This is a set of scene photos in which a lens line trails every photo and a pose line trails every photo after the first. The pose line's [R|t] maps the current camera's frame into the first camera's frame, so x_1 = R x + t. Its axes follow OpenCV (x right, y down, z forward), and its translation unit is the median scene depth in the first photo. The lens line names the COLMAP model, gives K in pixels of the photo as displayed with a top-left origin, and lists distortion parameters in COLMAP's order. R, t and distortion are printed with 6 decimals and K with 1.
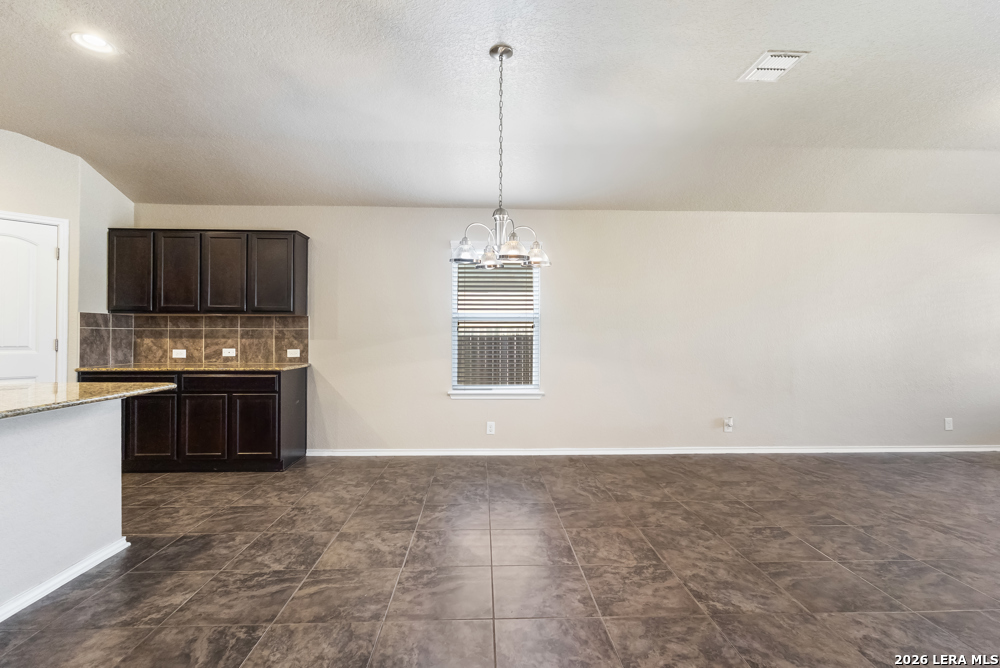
lens RADIAL K [[464.8, 0, 502.3], [0, 464.8, 359.2], [0, 0, 1]] dist [-0.004699, 0.003029]
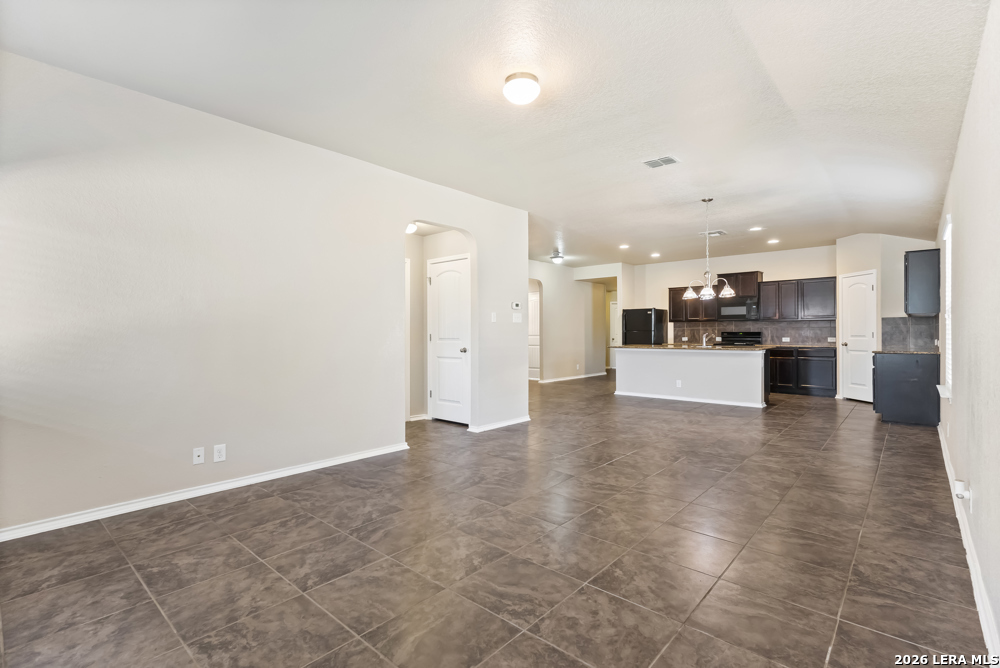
lens RADIAL K [[464.8, 0, 499.4], [0, 464.8, 334.0], [0, 0, 1]] dist [-0.004699, 0.003029]
pose [[-0.692243, 0.001933, -0.721662, 1.287061], [-0.035889, 0.998667, 0.037102, -0.042887], [0.720772, 0.051583, -0.691251, 1.030003]]
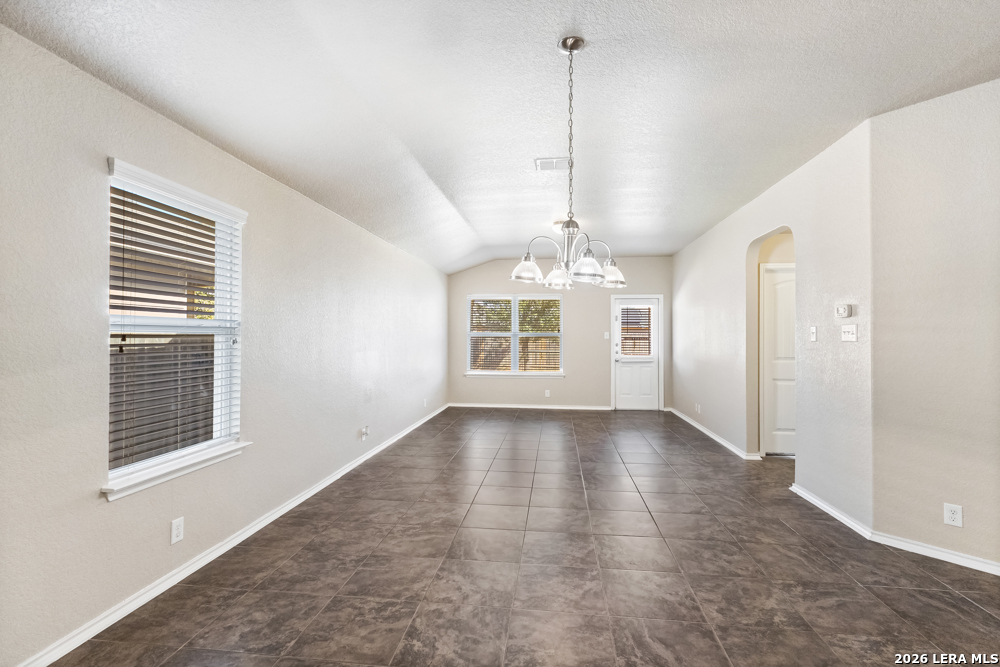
lens RADIAL K [[464.8, 0, 494.4], [0, 464.8, 329.6], [0, 0, 1]] dist [-0.004699, 0.003029]
pose [[0.169040, 0.014364, 0.985505, -0.525205], [0.049341, 0.998517, -0.023017, -0.056843], [-0.984373, 0.052517, 0.168081, 0.562582]]
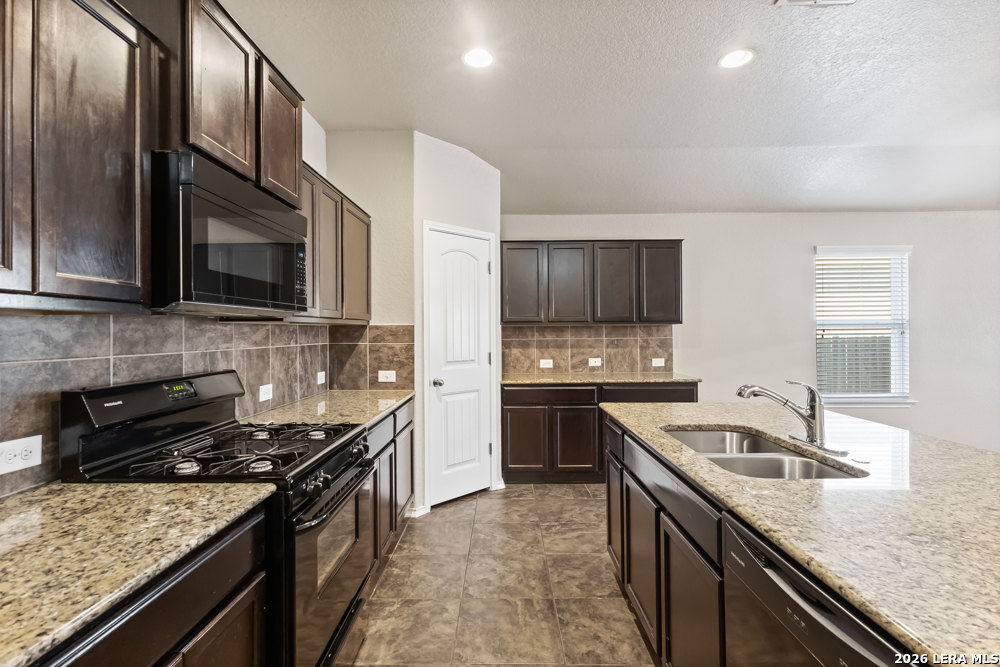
lens RADIAL K [[464.8, 0, 492.0], [0, 464.8, 335.0], [0, 0, 1]] dist [-0.004699, 0.003029]
pose [[0.997976, -0.011197, -0.062593, -0.773121], [0.008193, 0.998811, -0.048050, -0.027204], [0.063057, 0.047440, 0.996882, -0.008809]]
